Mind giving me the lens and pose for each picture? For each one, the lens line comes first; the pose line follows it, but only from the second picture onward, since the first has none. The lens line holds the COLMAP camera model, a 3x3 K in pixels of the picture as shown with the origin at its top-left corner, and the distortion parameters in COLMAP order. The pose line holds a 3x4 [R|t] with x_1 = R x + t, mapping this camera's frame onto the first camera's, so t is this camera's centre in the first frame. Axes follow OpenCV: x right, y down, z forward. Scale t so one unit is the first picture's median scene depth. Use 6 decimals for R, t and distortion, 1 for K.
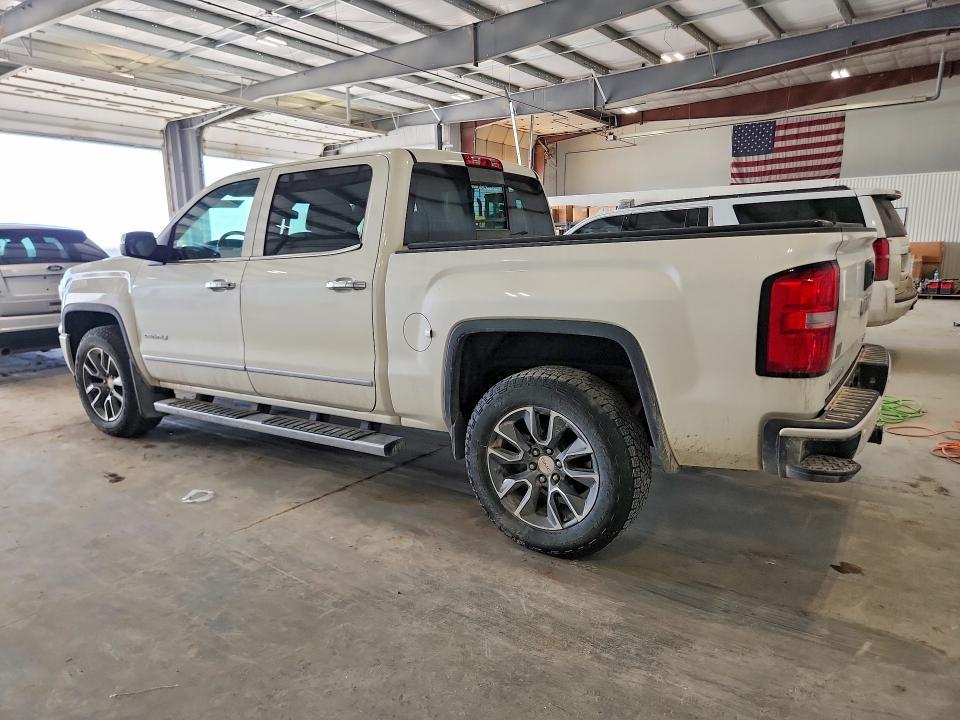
lens RADIAL K [[633.3, 0, 480.7], [0, 633.3, 381.3], [0, 0, 1]] dist [-0.005643, -0.003391]
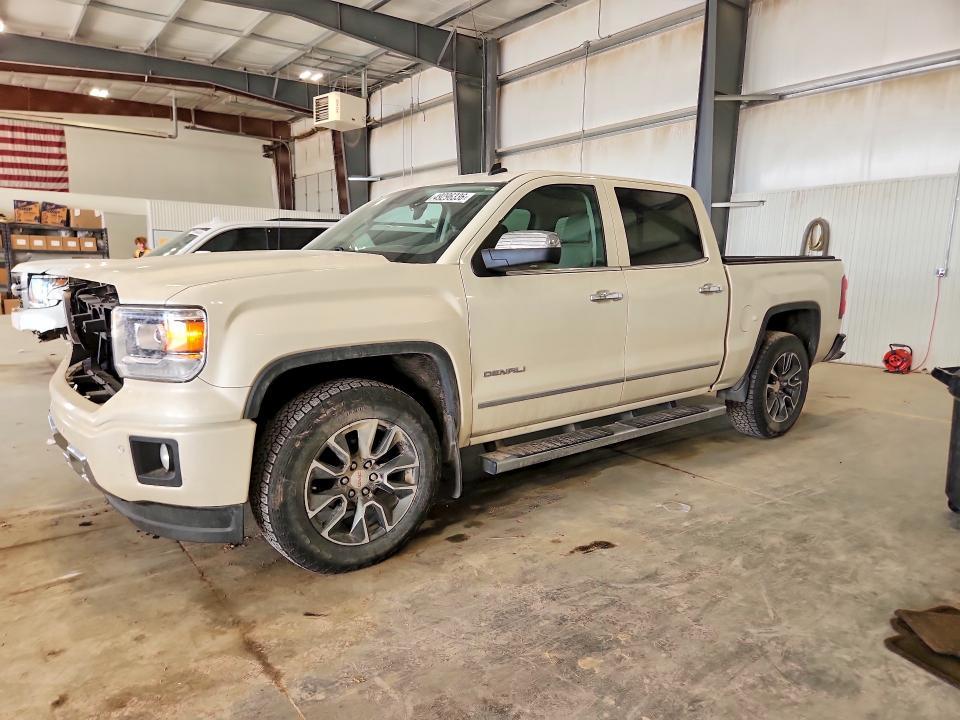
lens RADIAL K [[645.7, 0, 480.0], [0, 645.7, 360.0], [0, 0, 1]] dist [0.016832, -0.002168]
pose [[0.306524, -0.114768, 0.944919, -0.289823], [0.176299, 0.982374, 0.062127, -0.031838], [-0.935394, 0.147544, 0.321354, 0.180509]]
